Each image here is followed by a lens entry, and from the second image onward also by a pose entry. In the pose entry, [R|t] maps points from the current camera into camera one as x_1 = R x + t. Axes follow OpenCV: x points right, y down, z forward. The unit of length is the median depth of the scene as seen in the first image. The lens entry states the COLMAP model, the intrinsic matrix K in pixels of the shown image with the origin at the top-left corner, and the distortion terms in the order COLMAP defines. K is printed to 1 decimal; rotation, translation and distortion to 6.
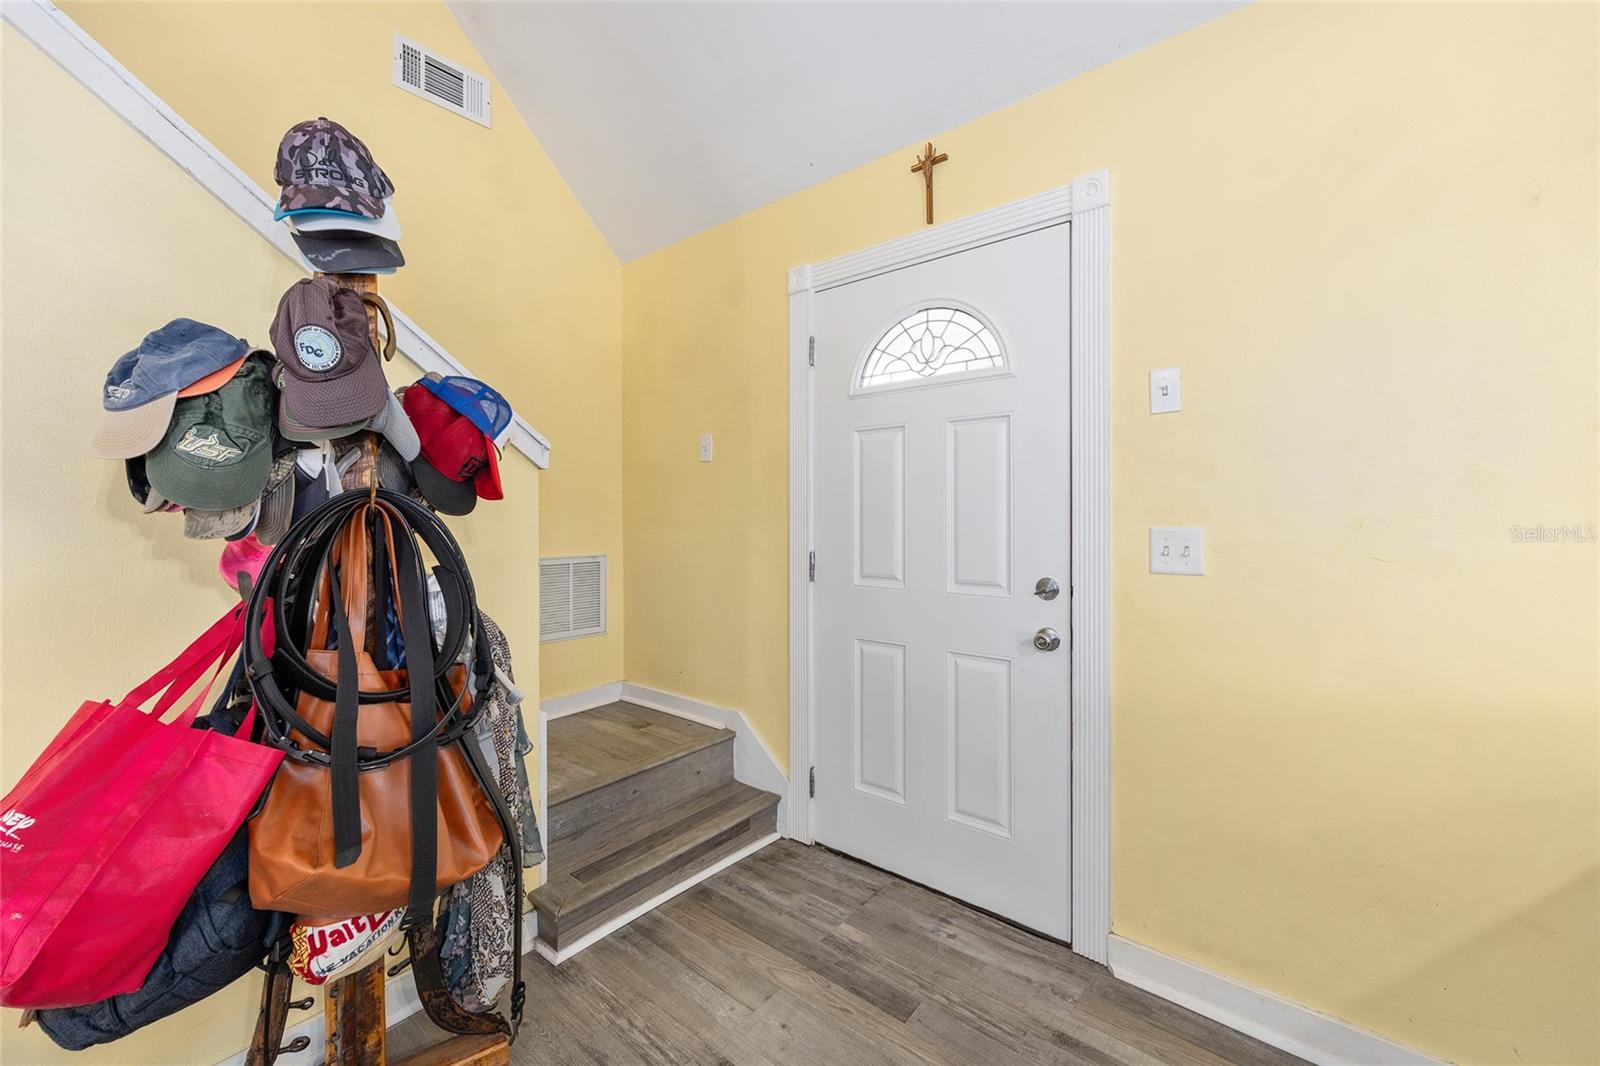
lens RADIAL K [[646.8, 0, 804.0], [0, 646.8, 508.4], [0, 0, 1]] dist [0.015616, 0.000134]
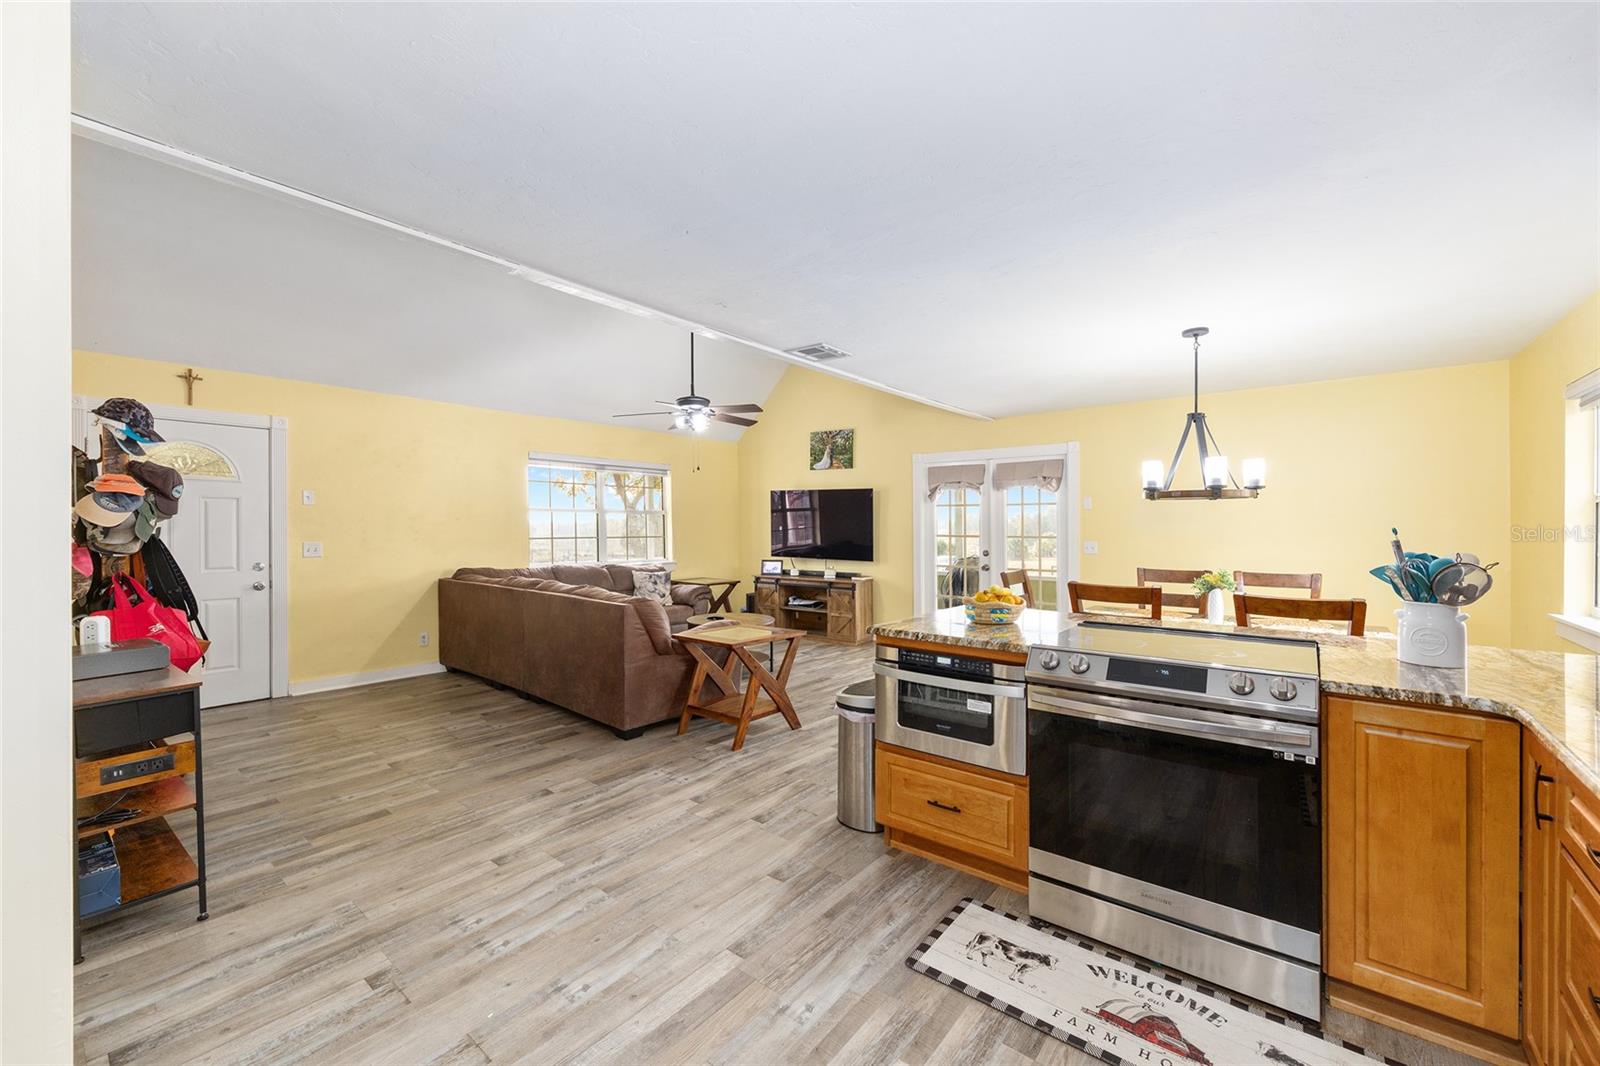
lens RADIAL K [[639.4, 0, 803.2], [0, 639.4, 550.5], [0, 0, 1]] dist [0.000454, 0.000076]
pose [[-0.022646, -0.034712, 0.999141, -2.345129], [-0.010477, 0.999350, 0.034482, -0.056991], [-0.999689, -0.009687, -0.022995, -1.172355]]
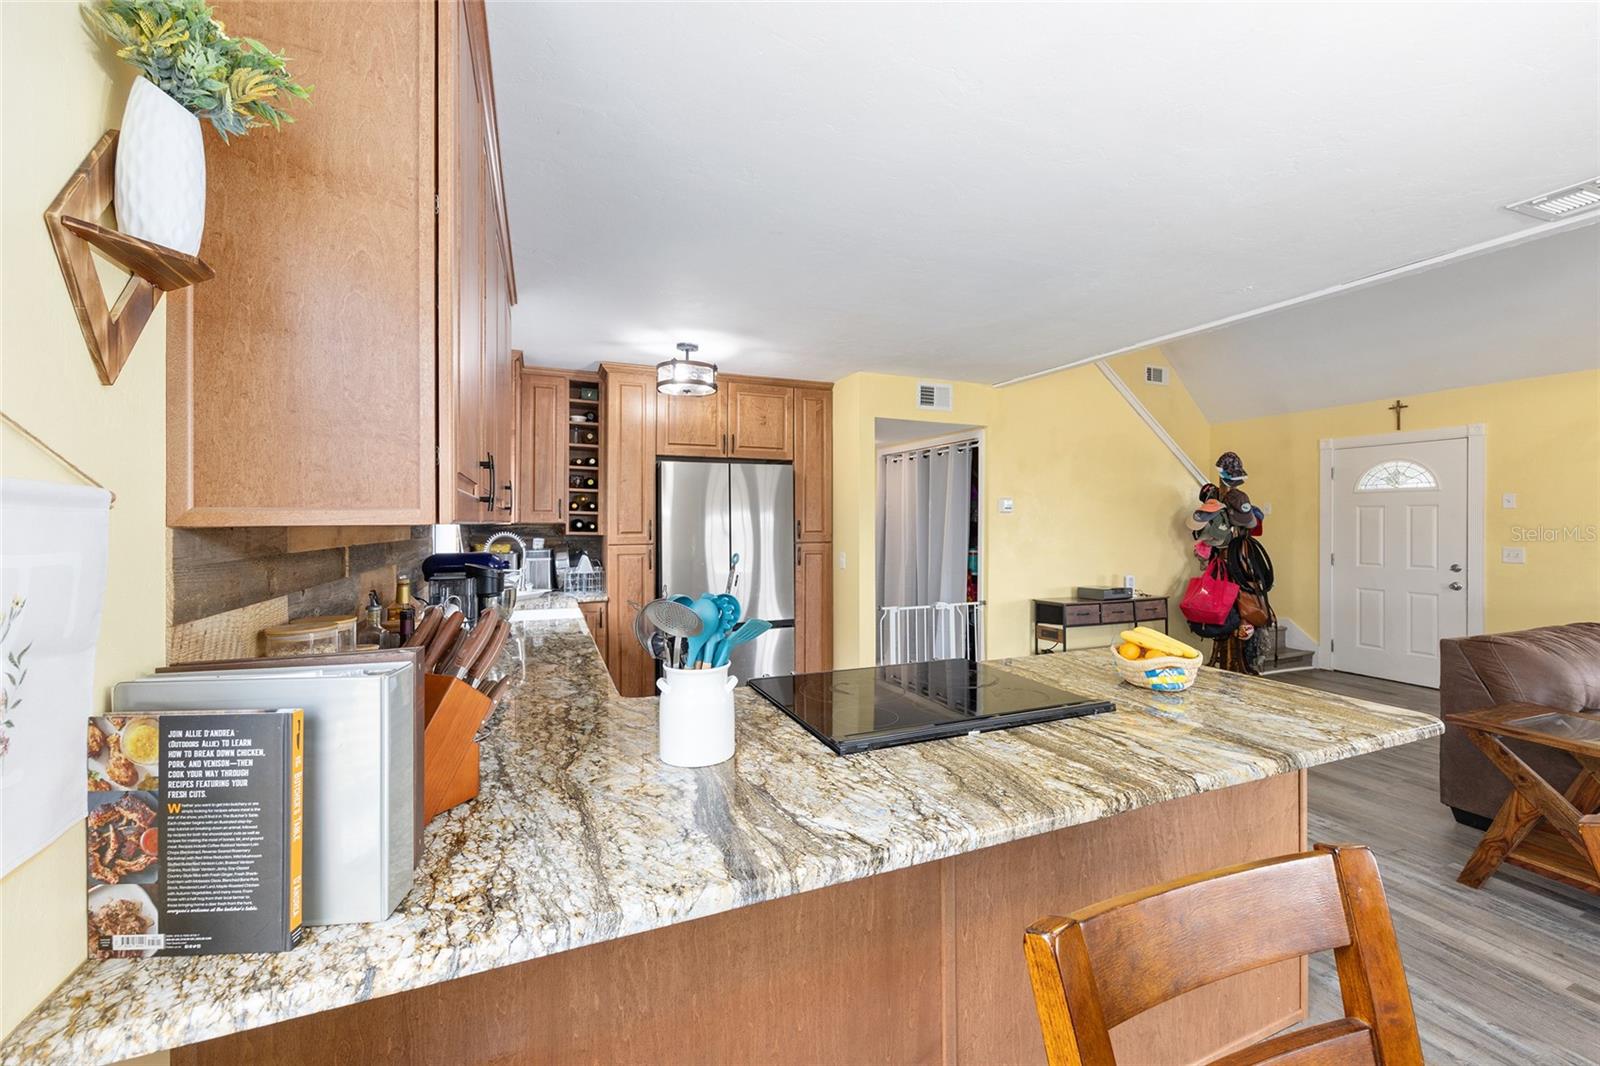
lens RADIAL K [[646.5, 0, 806.2], [0, 646.5, 521.8], [0, 0, 1]] dist [-0.000822, 0.000233]
pose [[0.888372, 0.001579, -0.459122, -0.867151], [0.003066, 0.999951, 0.009372, -0.115403], [0.459115, -0.009734, 0.888324, -2.867005]]
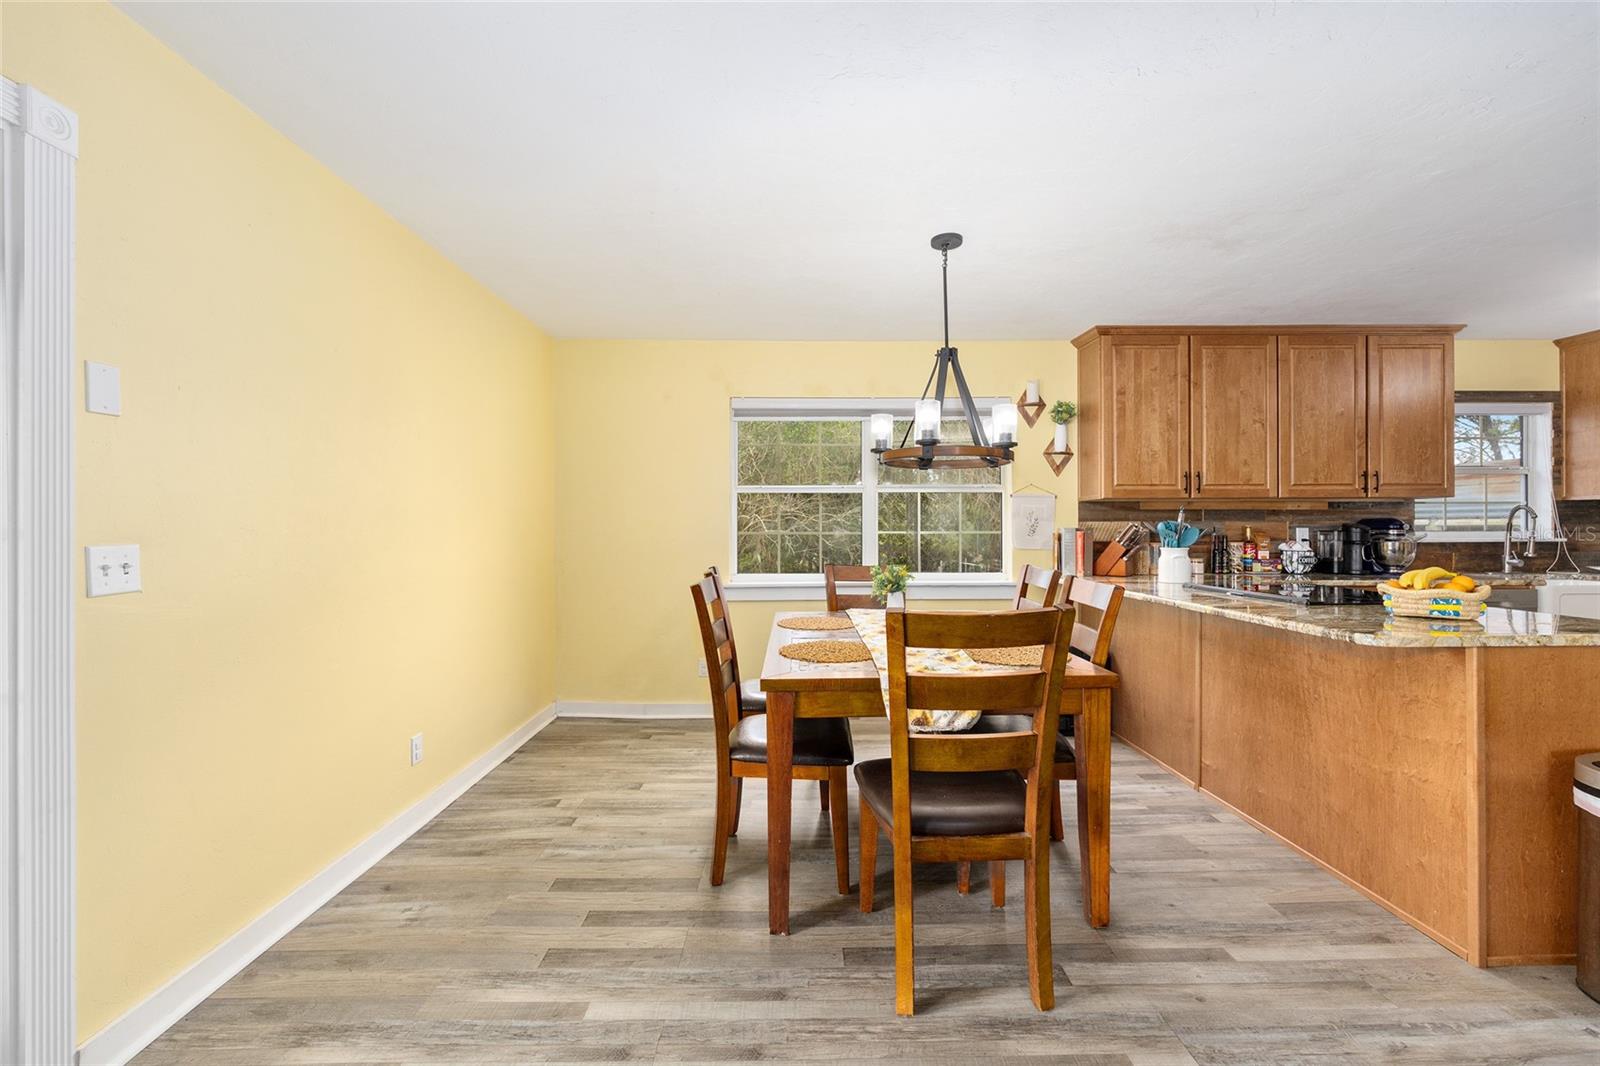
lens RADIAL K [[637.4, 0, 803.8], [0, 637.4, 528.2], [0, 0, 1]] dist [-0.001007, 0.000294]
pose [[-0.758601, 0.005792, -0.651529, 0.784348], [0.011491, 0.999924, -0.004491, -0.010954], [0.651454, -0.010894, -0.758610, -1.534279]]
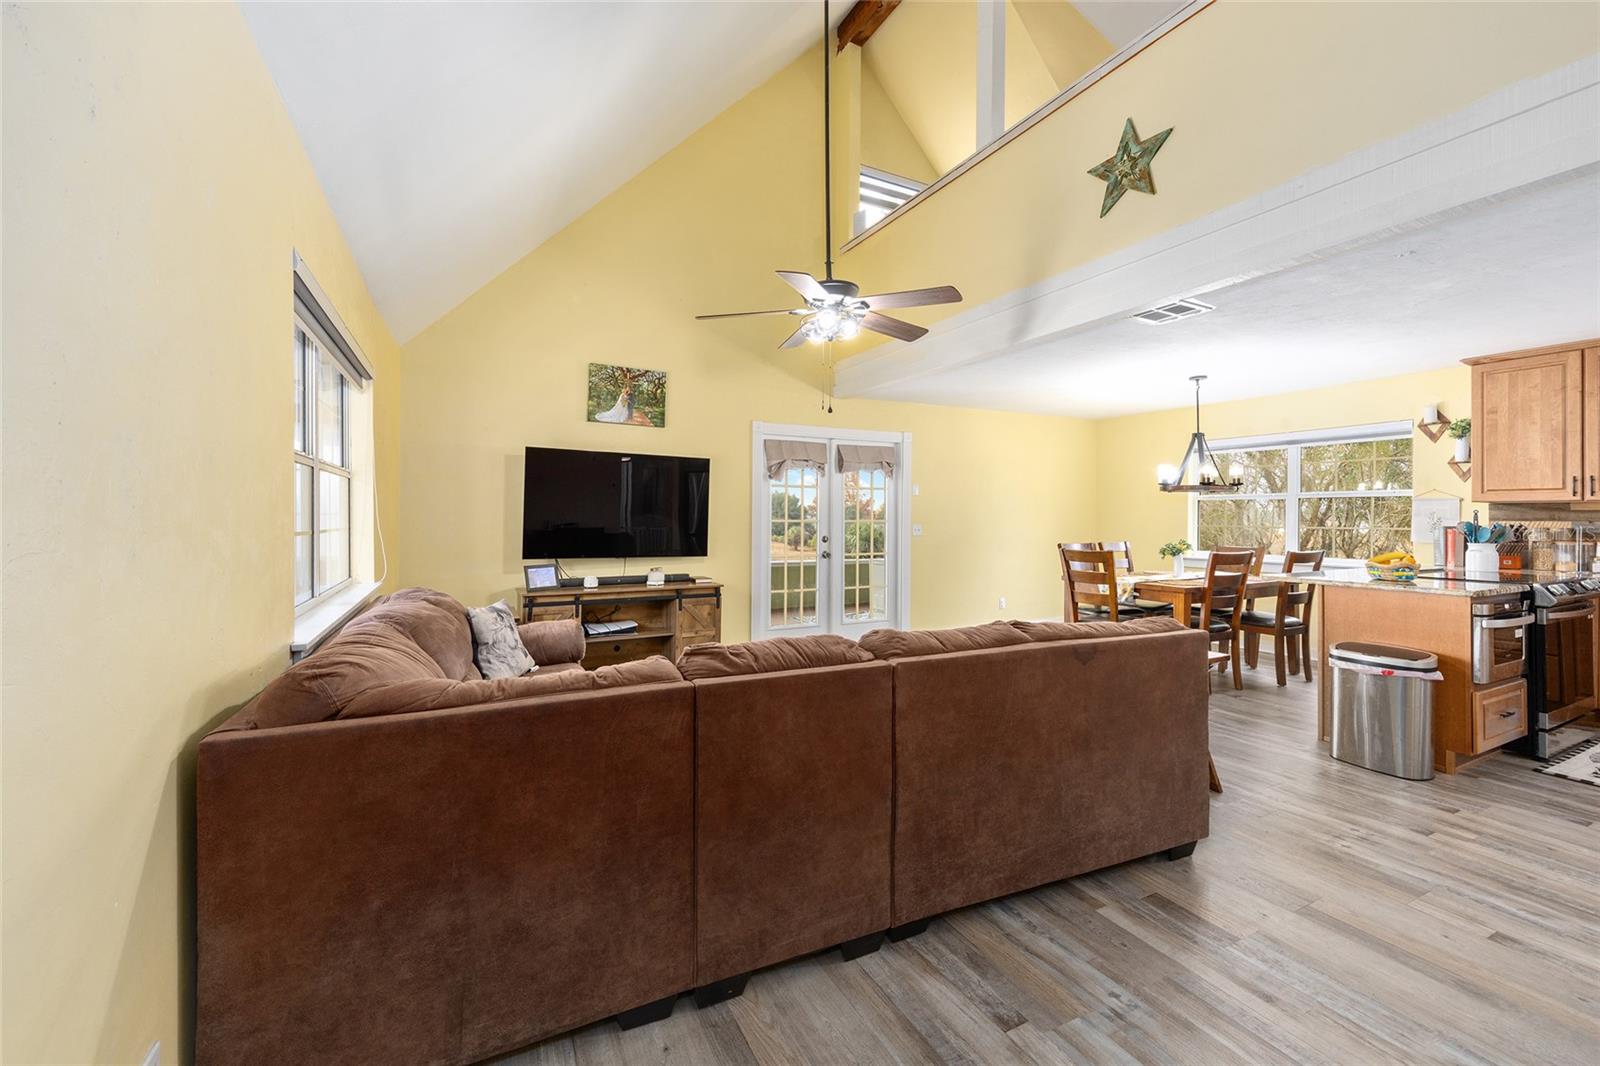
lens RADIAL K [[653.3, 0, 803.7], [0, 653.3, 511.6], [0, 0, 1]] dist [0.002237, 0.000542]
pose [[-0.922675, 0.001938, 0.385573, 0.077212], [-0.005342, 0.999827, -0.017807, -0.009900], [-0.385541, -0.018490, -0.922506, 0.977911]]
